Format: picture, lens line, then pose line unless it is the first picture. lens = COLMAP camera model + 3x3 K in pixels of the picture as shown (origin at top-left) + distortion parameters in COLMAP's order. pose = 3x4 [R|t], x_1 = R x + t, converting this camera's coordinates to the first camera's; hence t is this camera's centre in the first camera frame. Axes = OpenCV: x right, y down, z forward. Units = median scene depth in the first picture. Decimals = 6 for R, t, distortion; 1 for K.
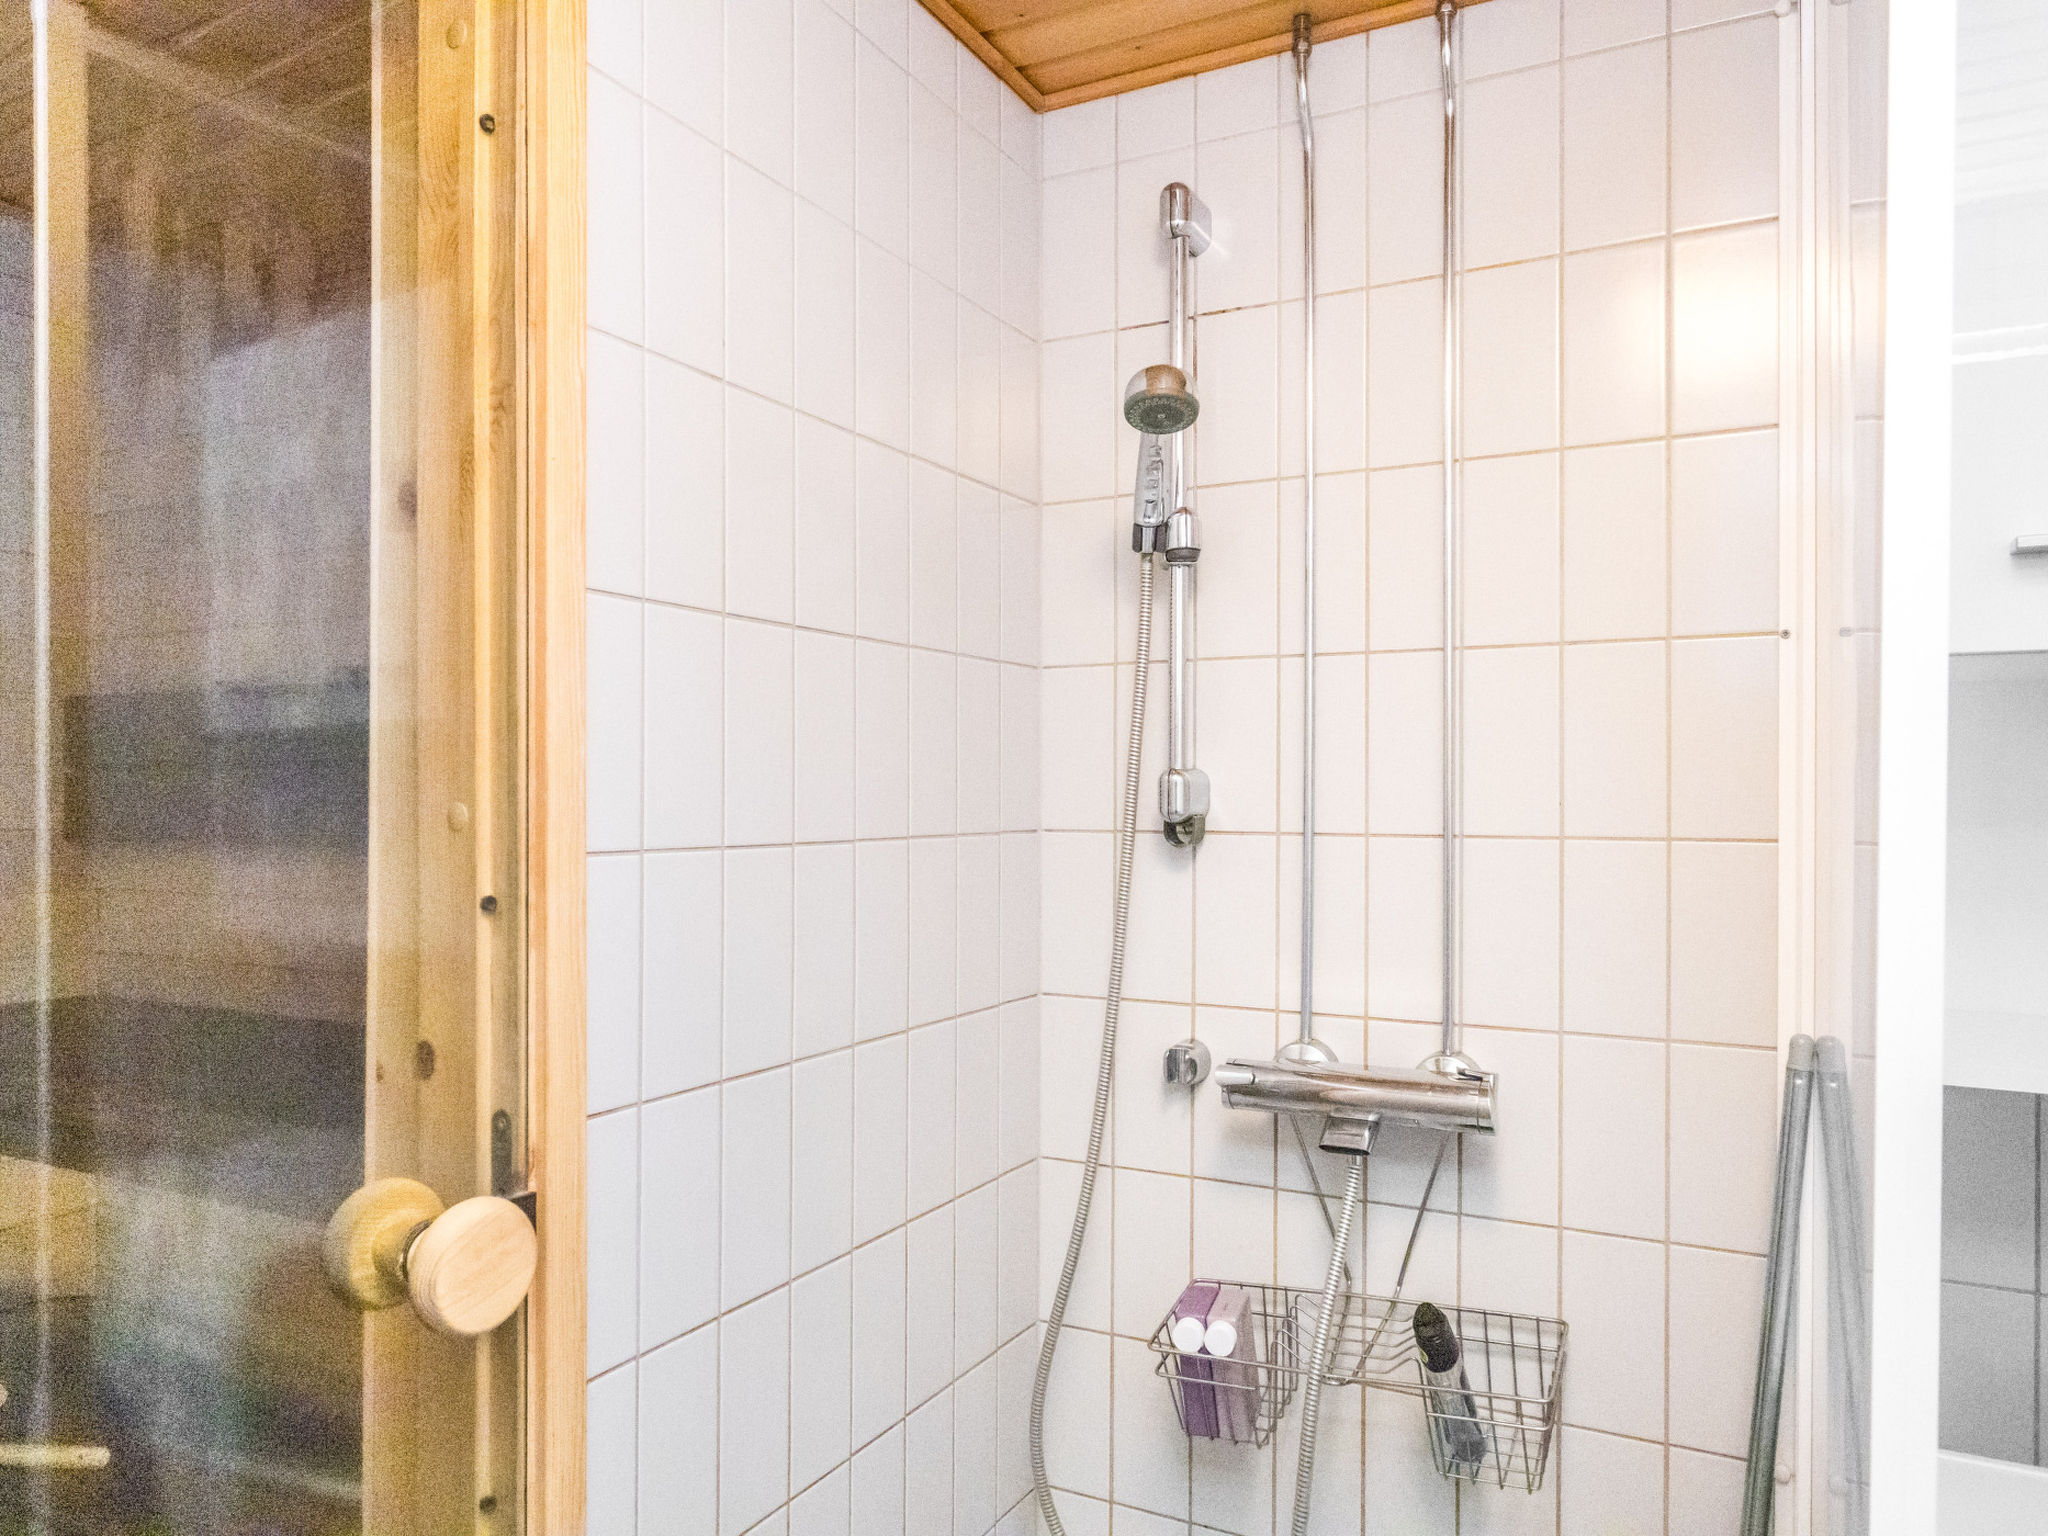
lens RADIAL K [[1376.7, 0, 1022.5], [0, 1376.7, 783.4], [0, 0, 1]] dist [0.002352, 0.001338]
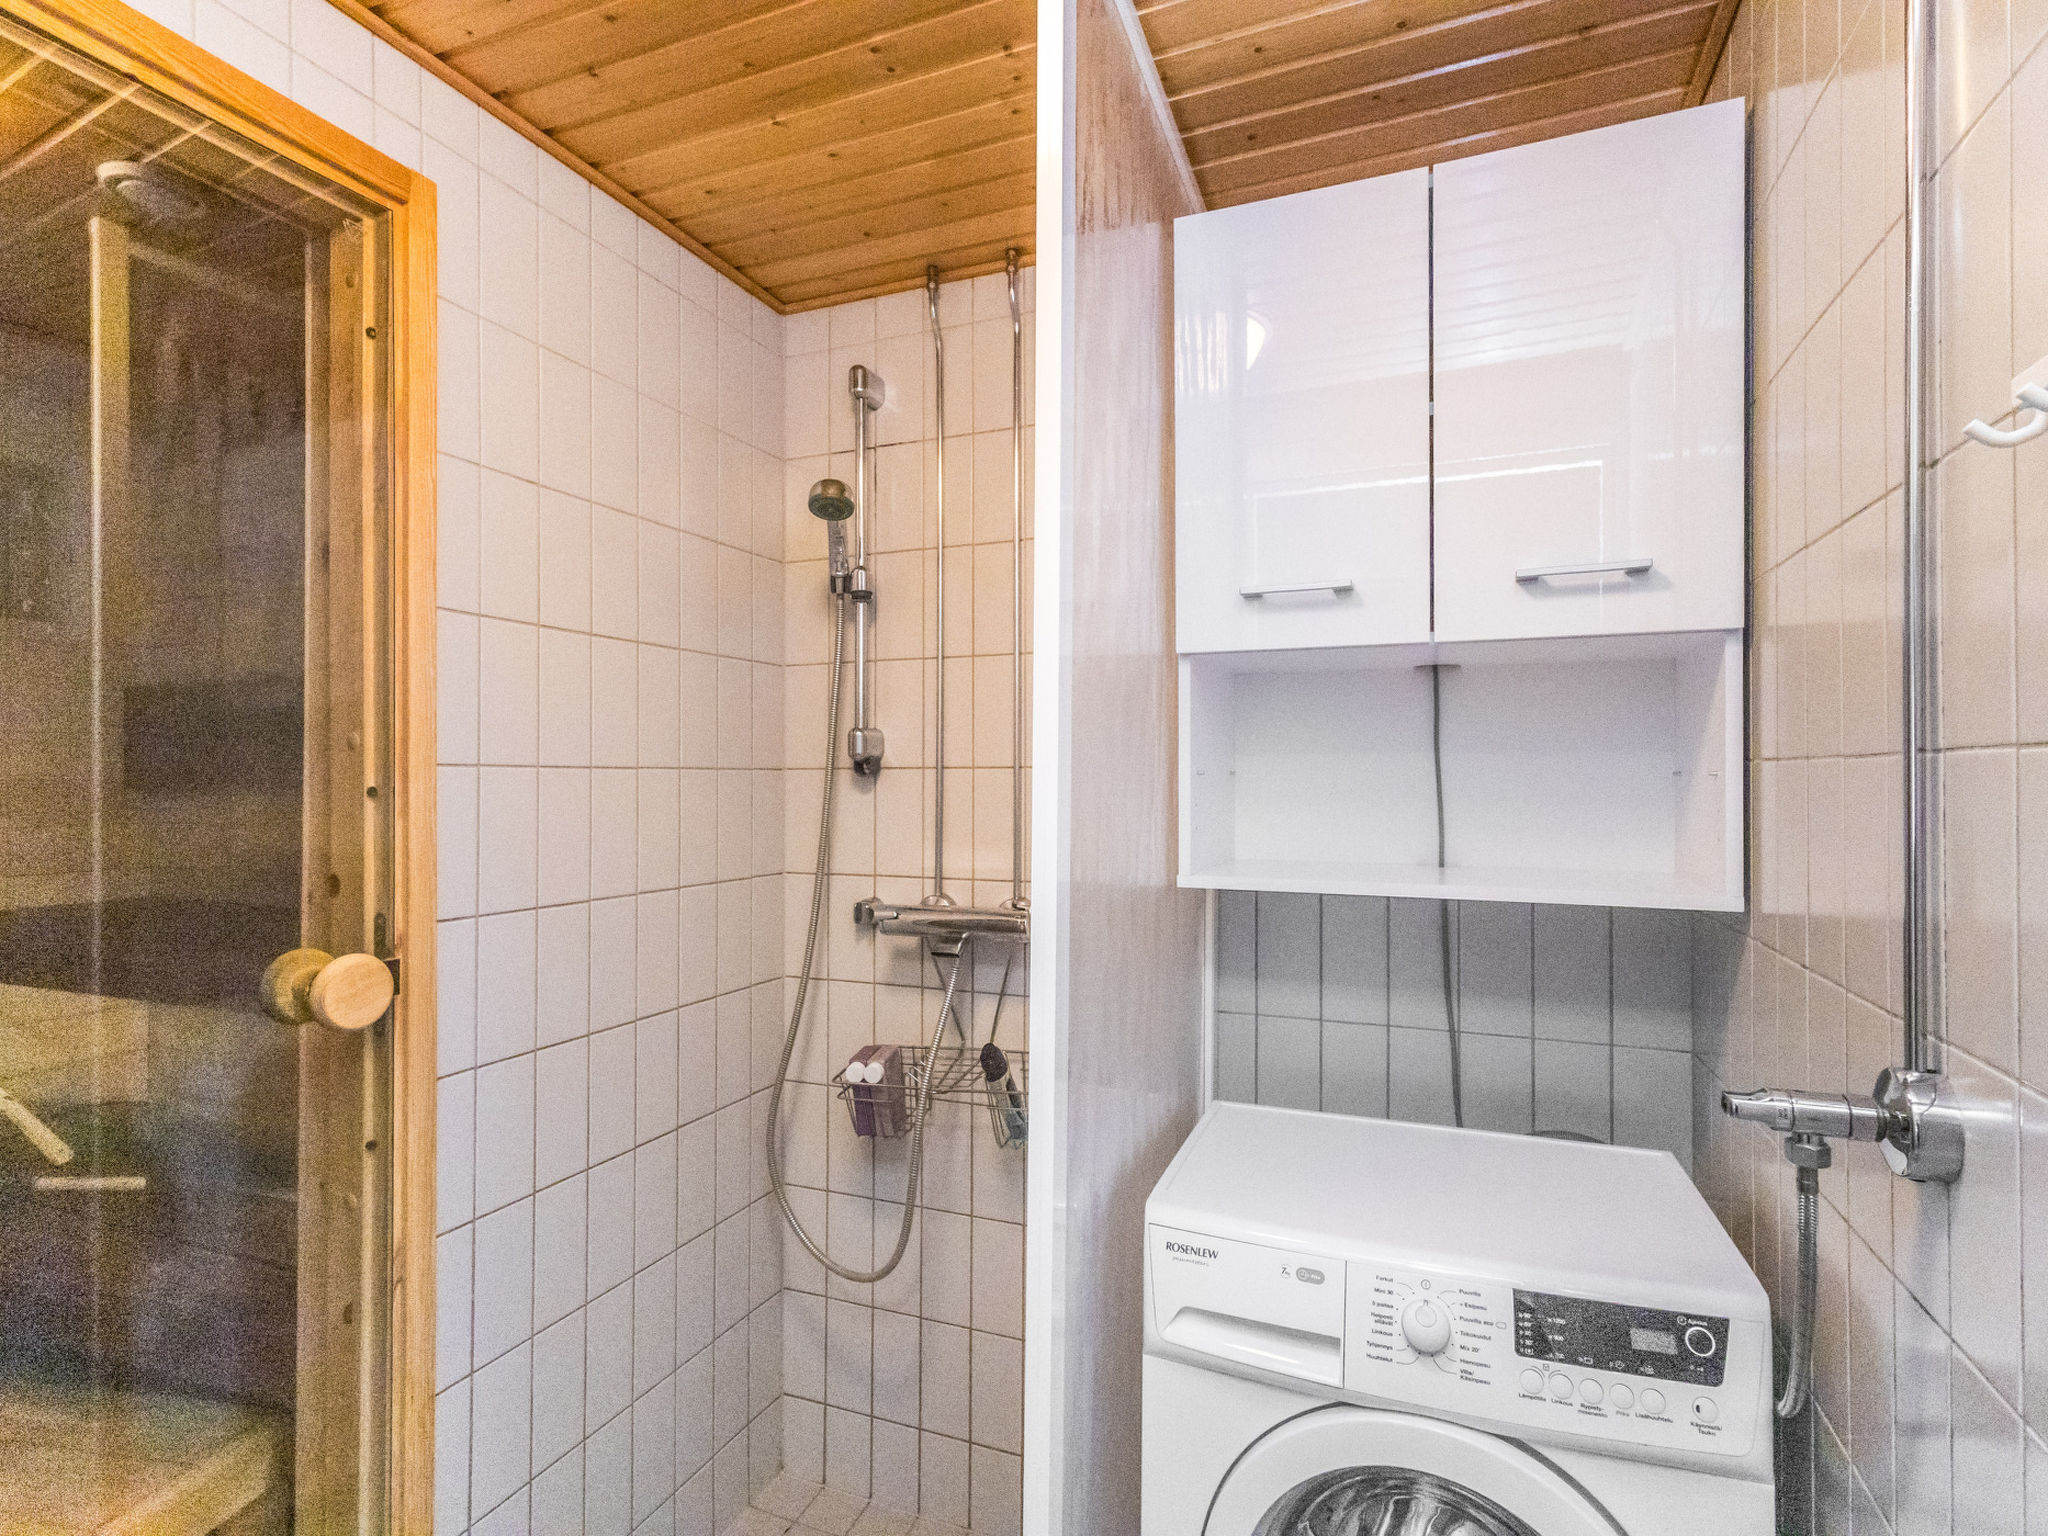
lens RADIAL K [[1033.6, 0, 1024.0], [0, 1033.6, 768.0], [0, 0, 1]] dist [-0.001064, 0.000753]
pose [[0.994682, -0.004798, 0.102878, 0.180780], [0.005566, 0.999959, -0.007179, 0.046544], [-0.102839, 0.007714, 0.994668, -0.224212]]
